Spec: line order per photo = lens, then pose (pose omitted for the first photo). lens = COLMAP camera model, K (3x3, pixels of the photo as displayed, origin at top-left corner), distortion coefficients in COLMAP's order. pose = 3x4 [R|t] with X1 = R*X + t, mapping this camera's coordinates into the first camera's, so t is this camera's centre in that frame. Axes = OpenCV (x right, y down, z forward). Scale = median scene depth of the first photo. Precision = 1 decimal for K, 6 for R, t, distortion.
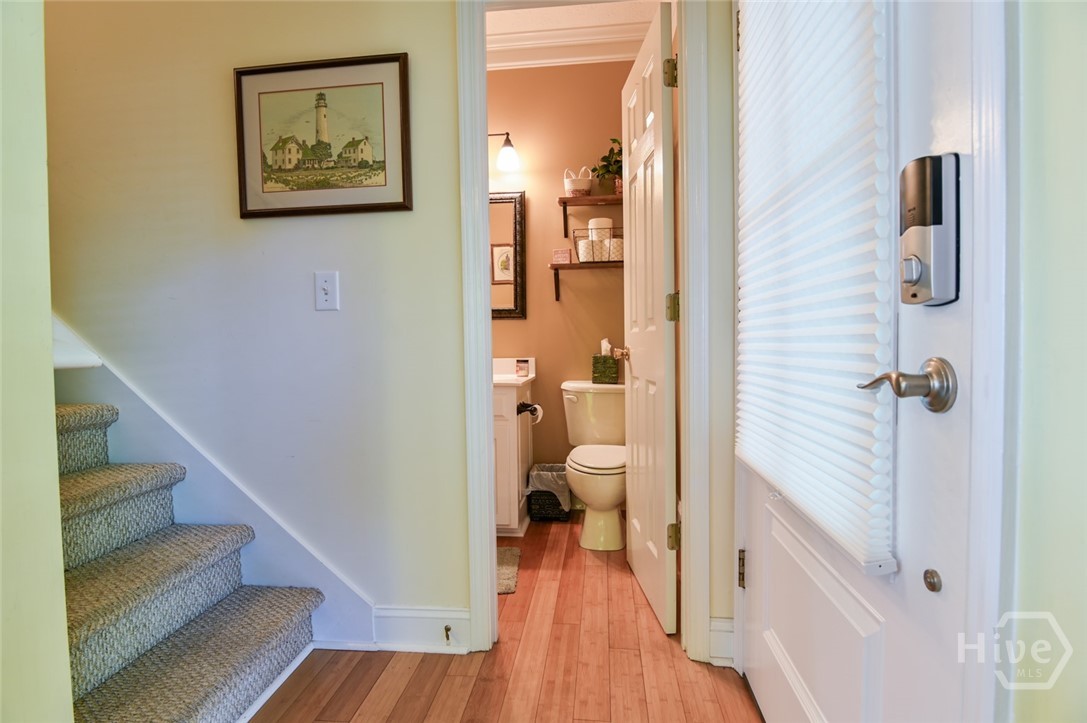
lens RADIAL K [[532.0, 0, 545.1], [0, 532.0, 362.0], [0, 0, 1]] dist [-0.021136, 0.000427]
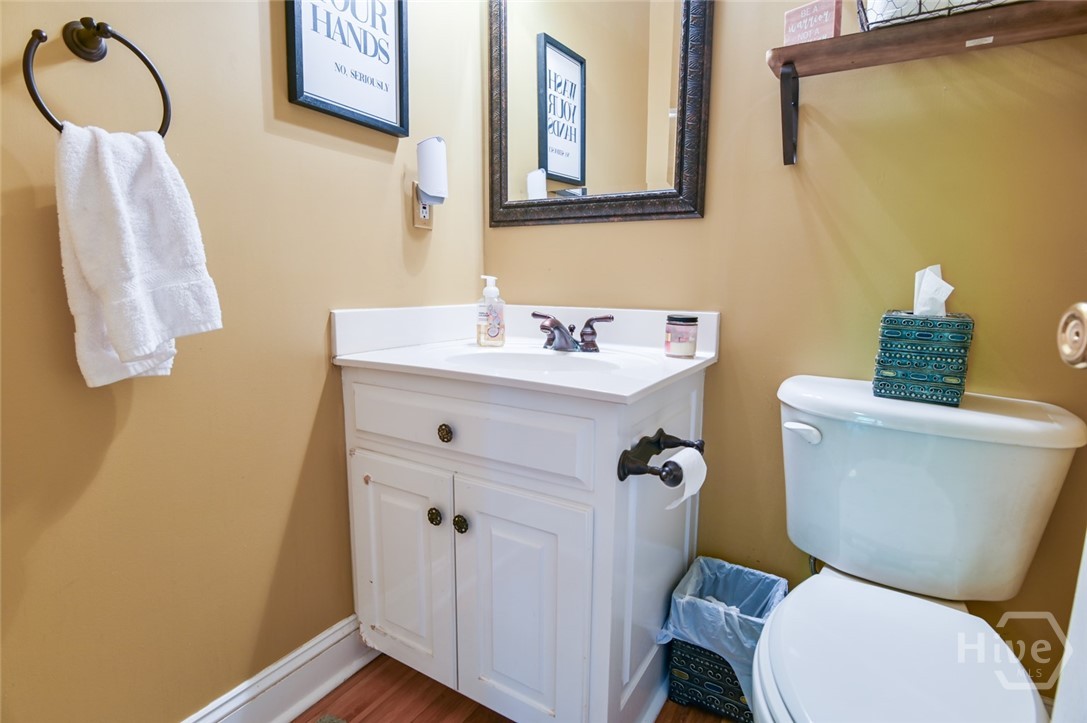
lens RADIAL K [[532.0, 0, 545.1], [0, 532.0, 362.0], [0, 0, 1]] dist [-0.021136, 0.000427]
pose [[0.900764, 0.084383, -0.426032, 0.040014], [-0.033231, 0.991459, 0.126115, -0.017815], [0.433035, -0.099443, 0.895875, 0.594364]]
